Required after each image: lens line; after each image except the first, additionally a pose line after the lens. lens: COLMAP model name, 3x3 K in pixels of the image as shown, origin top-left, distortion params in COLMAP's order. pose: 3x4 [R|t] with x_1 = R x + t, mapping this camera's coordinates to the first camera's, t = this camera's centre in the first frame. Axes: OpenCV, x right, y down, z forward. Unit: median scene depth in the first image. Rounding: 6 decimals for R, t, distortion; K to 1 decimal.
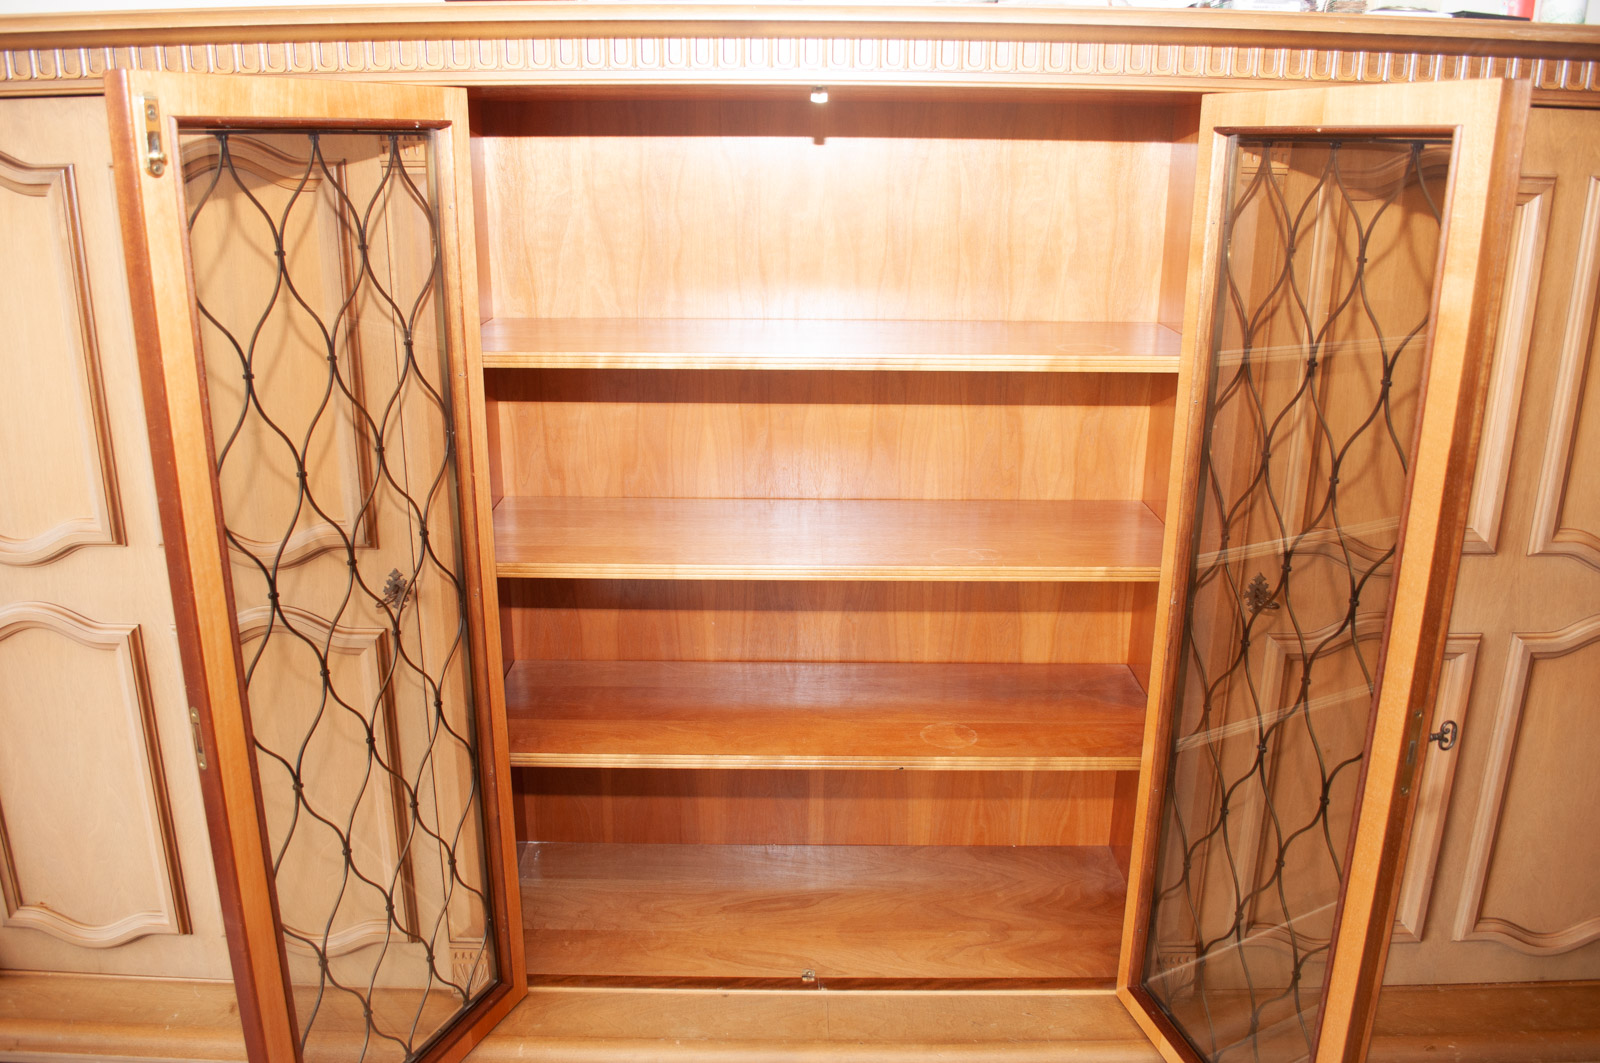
lens RADIAL K [[1265.5, 0, 785.7], [0, 1265.5, 534.4], [0, 0, 1]] dist [-0.079665, 0.010140]
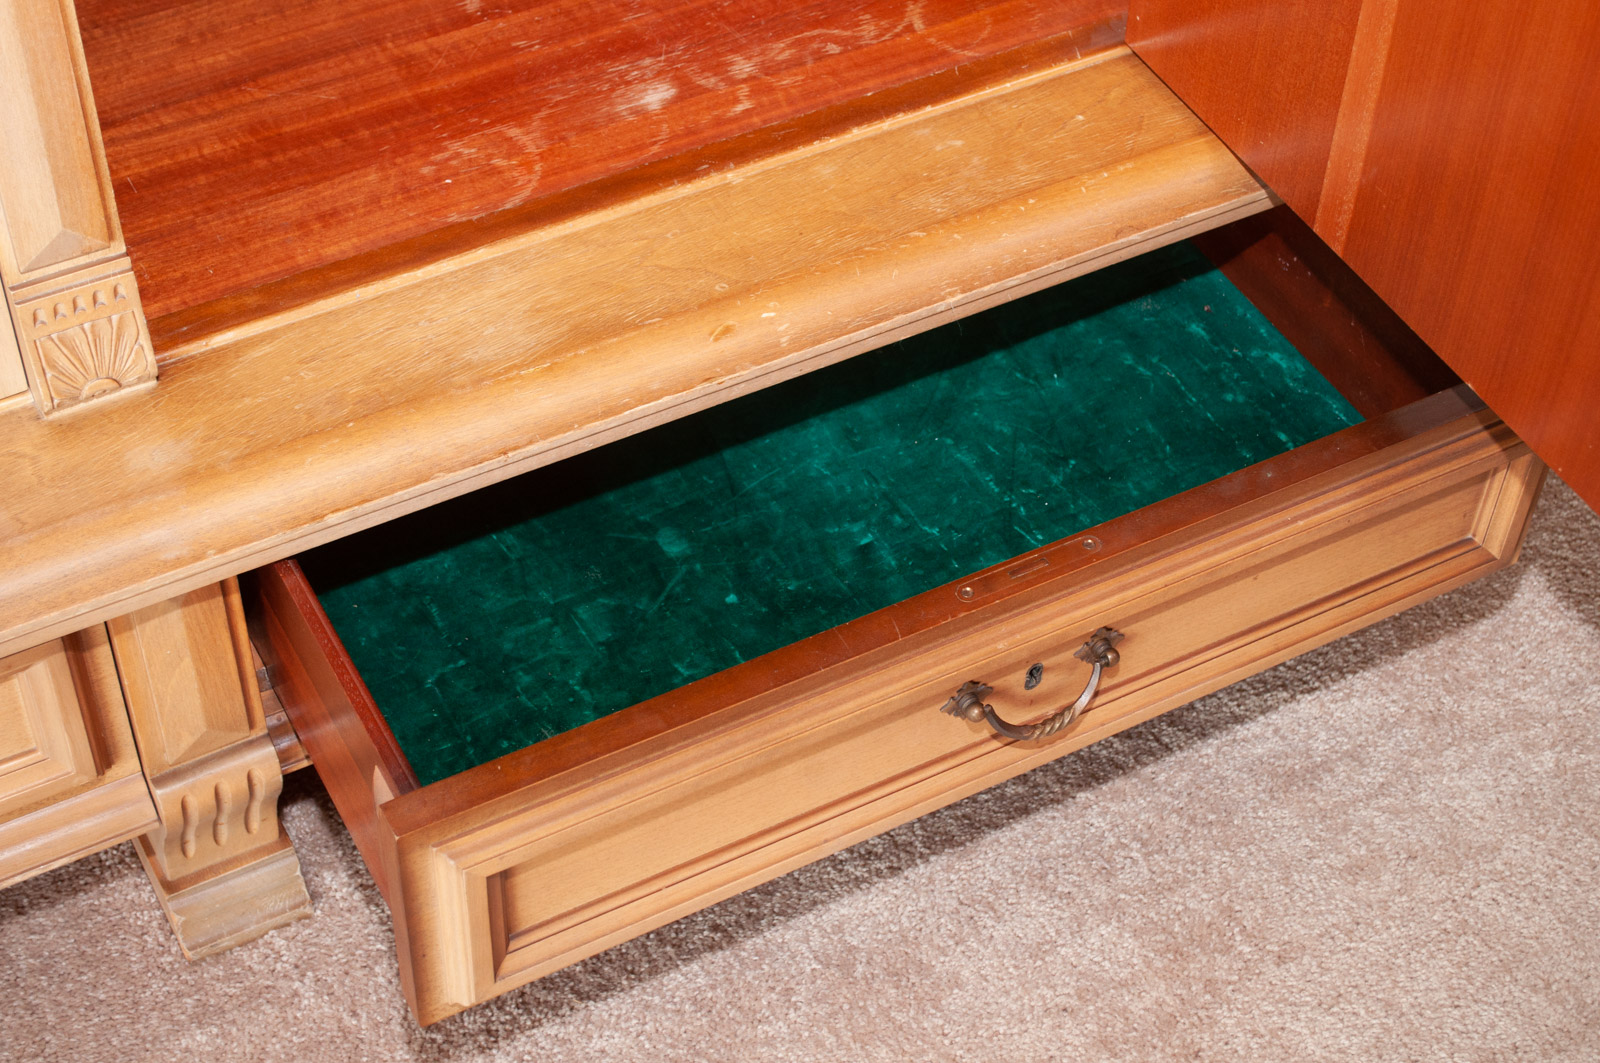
lens RADIAL K [[2569.4, 0, 792.0], [0, 2569.4, 534.5], [0, 0, 1]] dist [0.007032, 0.000000]
pose [[0.870569, -0.341109, 0.354619, 0.216668], [0.134001, 0.857820, 0.496174, 0.043015], [-0.473449, -0.384435, 0.792500, 0.263841]]
